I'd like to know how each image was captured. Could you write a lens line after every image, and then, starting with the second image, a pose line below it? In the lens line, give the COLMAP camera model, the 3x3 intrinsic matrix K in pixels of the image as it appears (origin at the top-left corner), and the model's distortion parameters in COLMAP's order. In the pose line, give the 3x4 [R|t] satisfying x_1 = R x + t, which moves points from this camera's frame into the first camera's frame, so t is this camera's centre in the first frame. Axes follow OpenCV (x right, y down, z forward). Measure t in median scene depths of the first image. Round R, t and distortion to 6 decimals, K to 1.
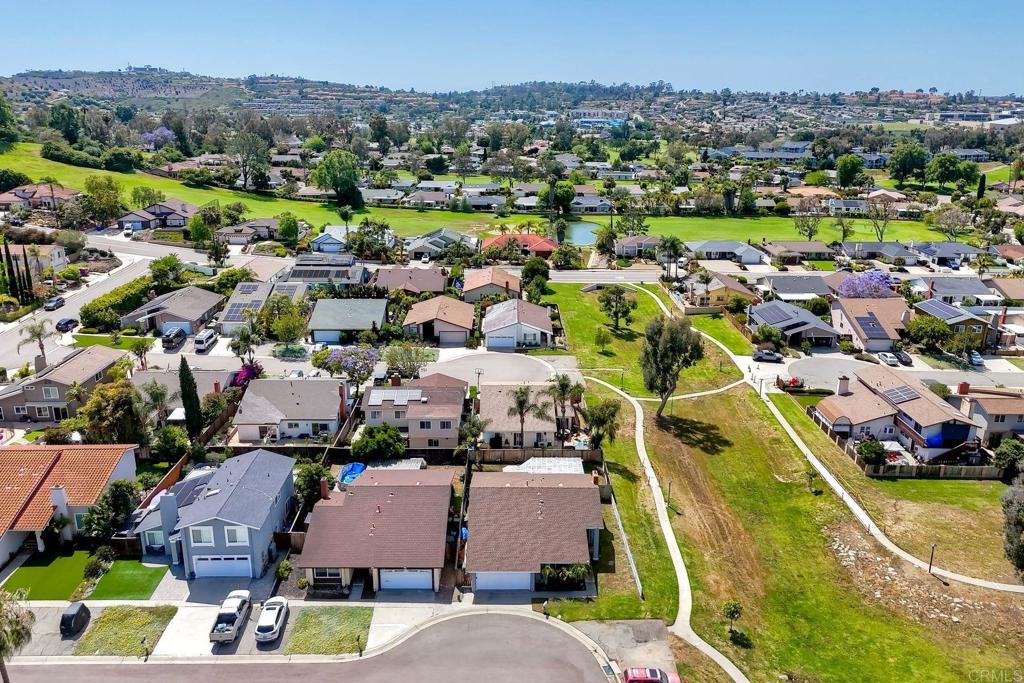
lens RADIAL K [[742.2, 0, 509.9], [0, 742.2, 323.1], [0, 0, 1]] dist [0.063600, -0.046977]
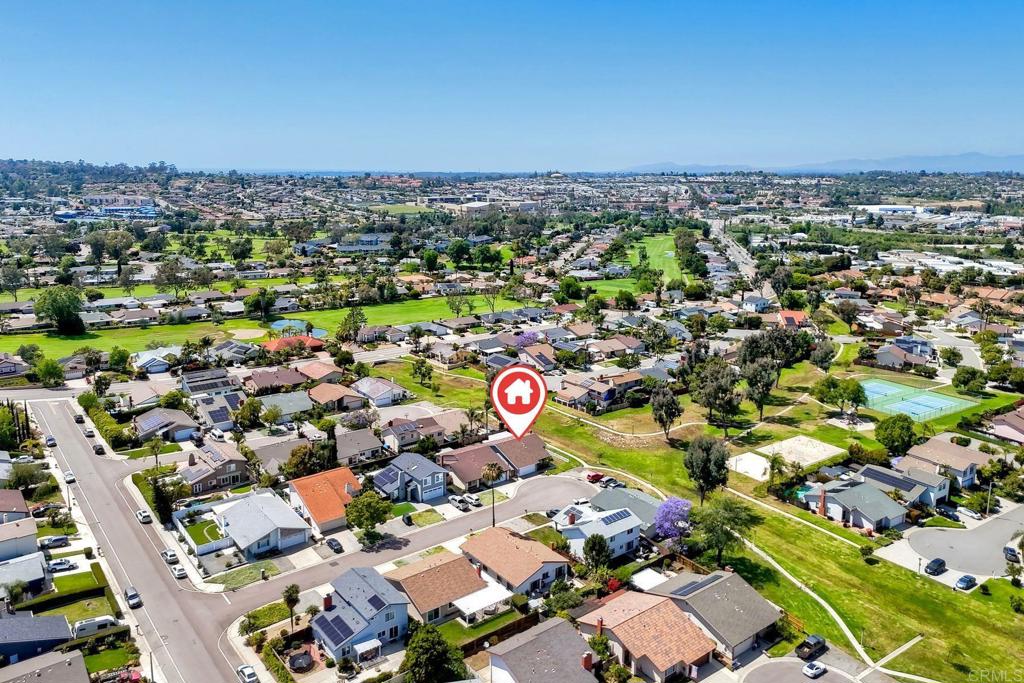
lens RADIAL K [[742.2, 0, 509.9], [0, 742.2, 323.1], [0, 0, 1]] dist [0.063600, -0.046977]
pose [[0.794824, -0.127705, 0.593251, -0.675272], [0.179267, 0.983388, -0.028491, -0.044606], [-0.579758, 0.128995, 0.804513, -0.498101]]
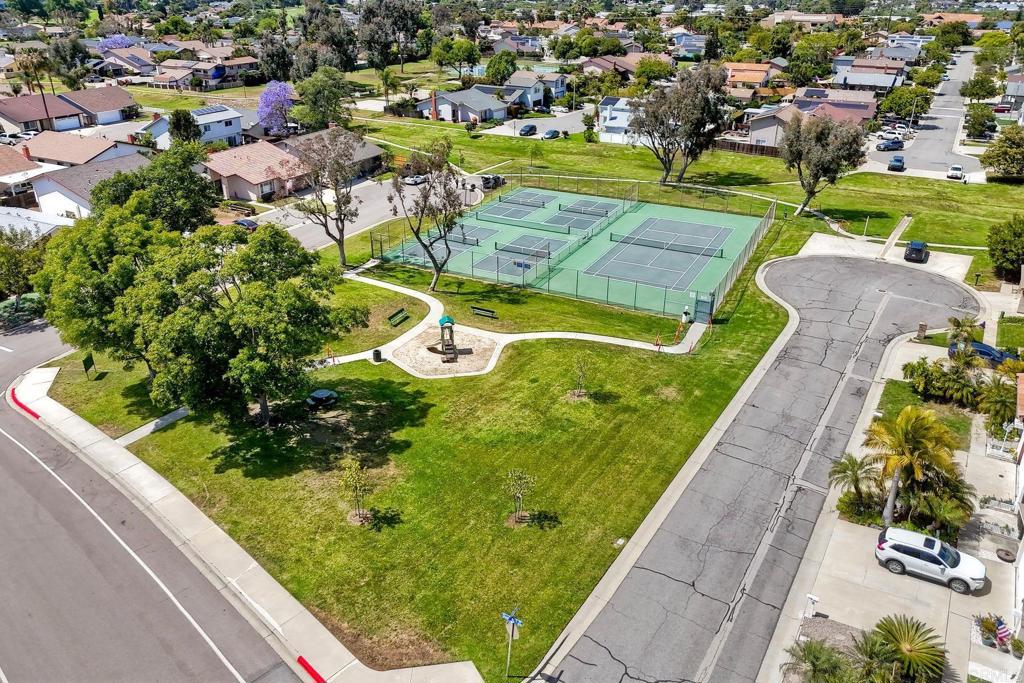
lens RADIAL K [[742.2, 0, 509.9], [0, 742.2, 323.1], [0, 0, 1]] dist [0.063600, -0.046977]
pose [[0.452679, -0.380357, 0.806480, -0.657143], [0.263230, 0.921152, 0.286687, 0.252233], [-0.851934, 0.082513, 0.517107, -0.487090]]
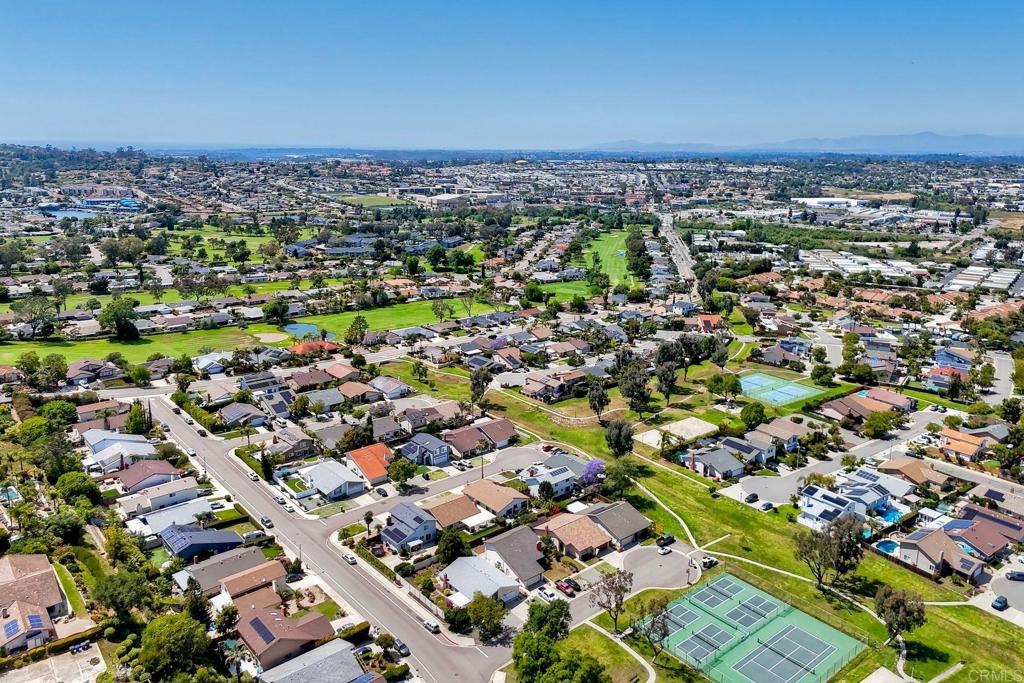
lens RADIAL K [[742.2, 0, 509.9], [0, 742.2, 323.1], [0, 0, 1]] dist [0.063600, -0.046977]
pose [[0.765833, -0.150055, 0.625286, -1.002771], [0.184155, 0.982843, 0.010313, -0.133141], [-0.616106, 0.107251, 0.780327, -0.918563]]
